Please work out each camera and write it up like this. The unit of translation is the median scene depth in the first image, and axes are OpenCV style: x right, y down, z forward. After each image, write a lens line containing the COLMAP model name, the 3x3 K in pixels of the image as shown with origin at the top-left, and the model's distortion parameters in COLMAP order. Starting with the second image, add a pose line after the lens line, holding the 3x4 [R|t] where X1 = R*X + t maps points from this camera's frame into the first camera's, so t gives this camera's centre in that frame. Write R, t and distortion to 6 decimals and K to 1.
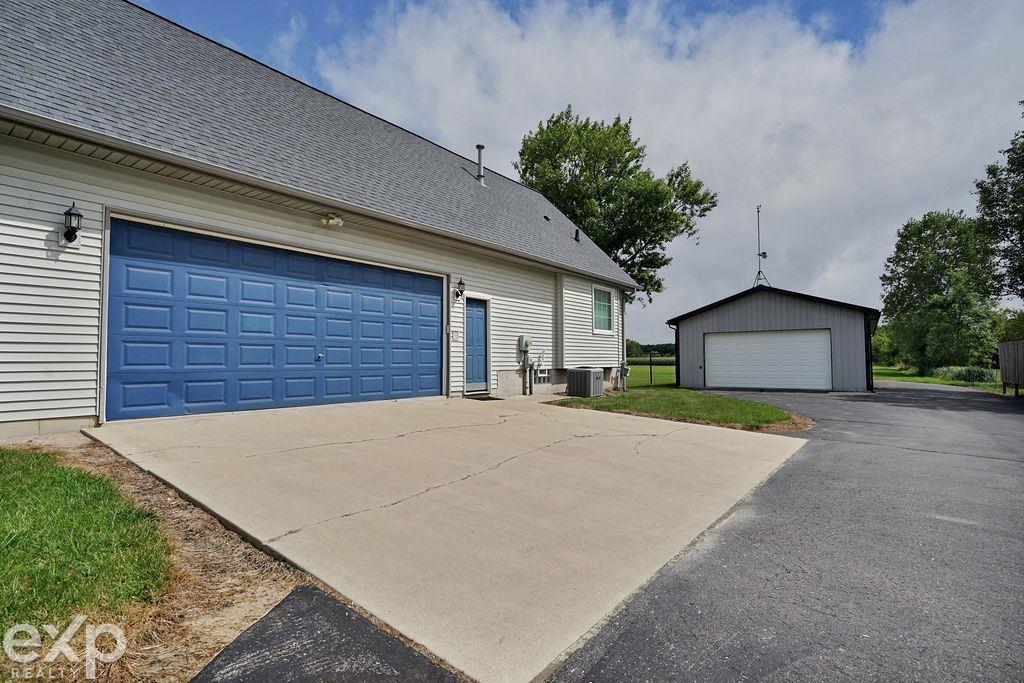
lens RADIAL K [[503.2, 0, 512.0], [0, 503.2, 341.5], [0, 0, 1]] dist [0.000722, 0.000617]
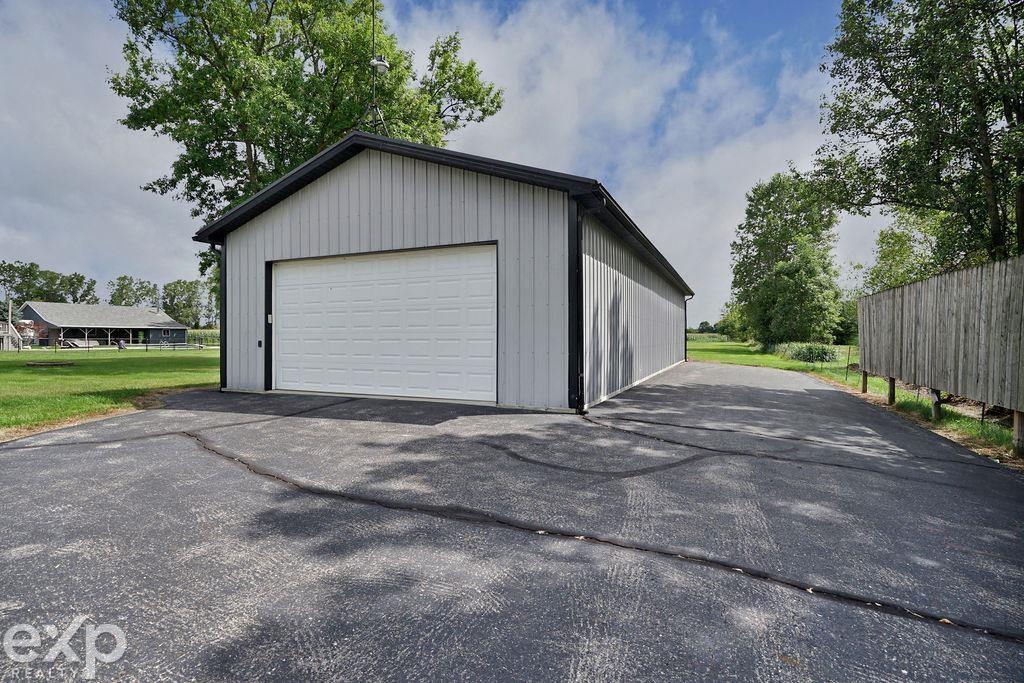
lens RADIAL K [[503.2, 0, 512.0], [0, 503.2, 341.5], [0, 0, 1]] dist [0.000722, 0.000617]
pose [[0.979796, 0.001486, 0.199995, 0.203866], [-0.011085, 0.998839, 0.046884, 0.011217], [-0.199694, -0.048154, 0.978674, 0.225312]]
